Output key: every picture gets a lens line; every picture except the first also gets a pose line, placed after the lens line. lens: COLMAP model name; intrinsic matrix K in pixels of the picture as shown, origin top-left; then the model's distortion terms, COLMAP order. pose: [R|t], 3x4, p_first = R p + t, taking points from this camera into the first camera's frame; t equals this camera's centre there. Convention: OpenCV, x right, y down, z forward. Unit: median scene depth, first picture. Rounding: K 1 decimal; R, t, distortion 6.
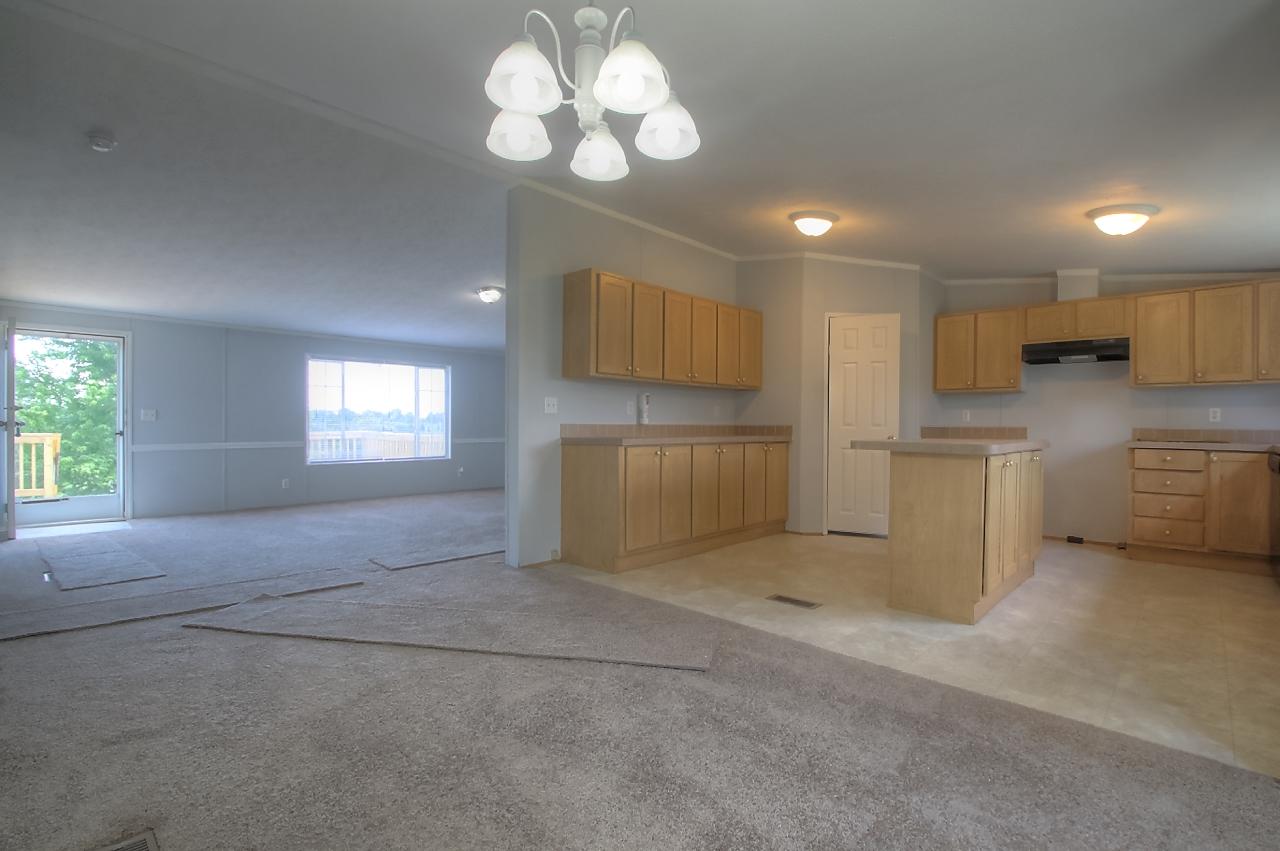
lens RADIAL K [[586.5, 0, 634.6], [0, 586.5, 419.9], [0, 0, 1]] dist [0.004225, -0.001497]
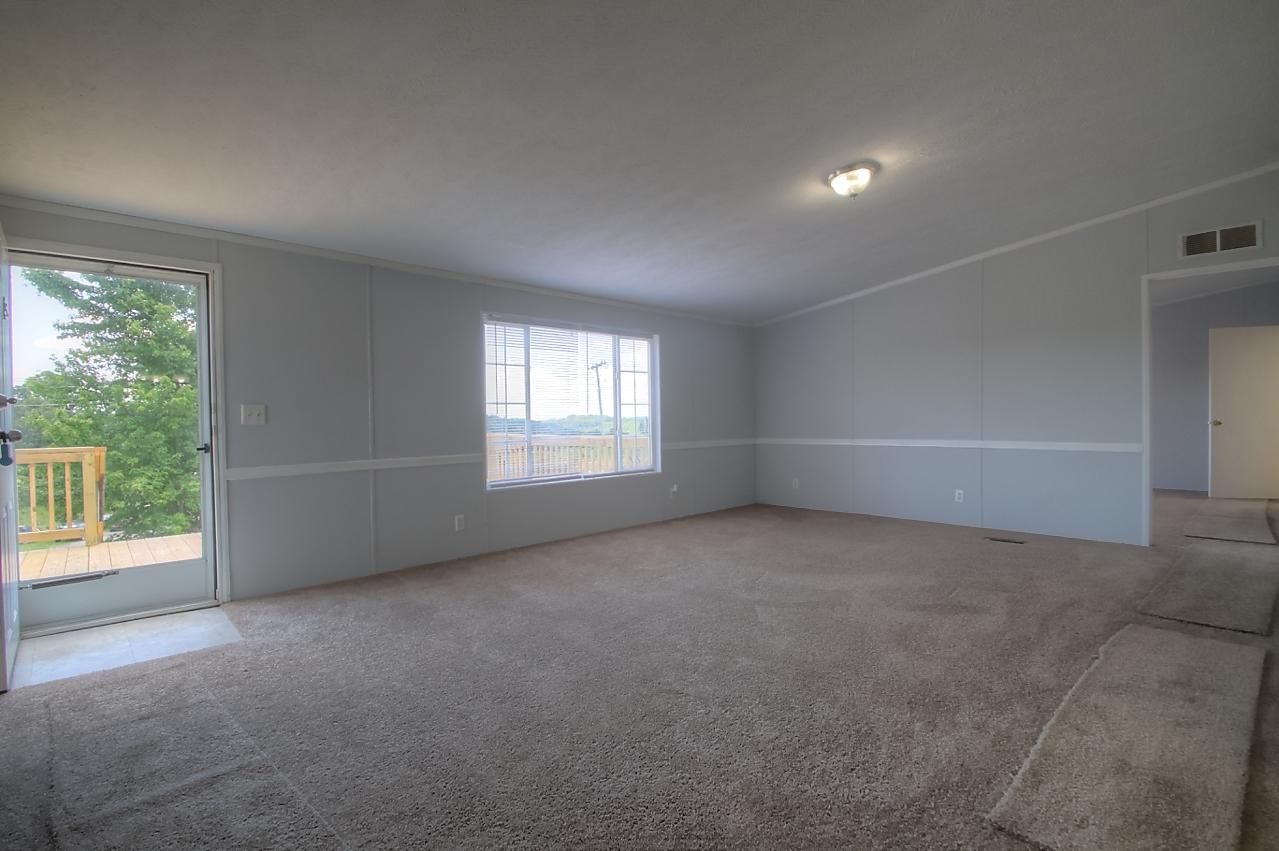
lens RADIAL K [[586.0, 0, 645.1], [0, 586.0, 421.2], [0, 0, 1]] dist [0.004225, -0.001497]
pose [[0.999174, -0.021944, -0.034192, -0.290847], [0.022219, 0.999723, 0.007710, 0.001496], [0.034014, -0.008463, 0.999386, 0.303885]]
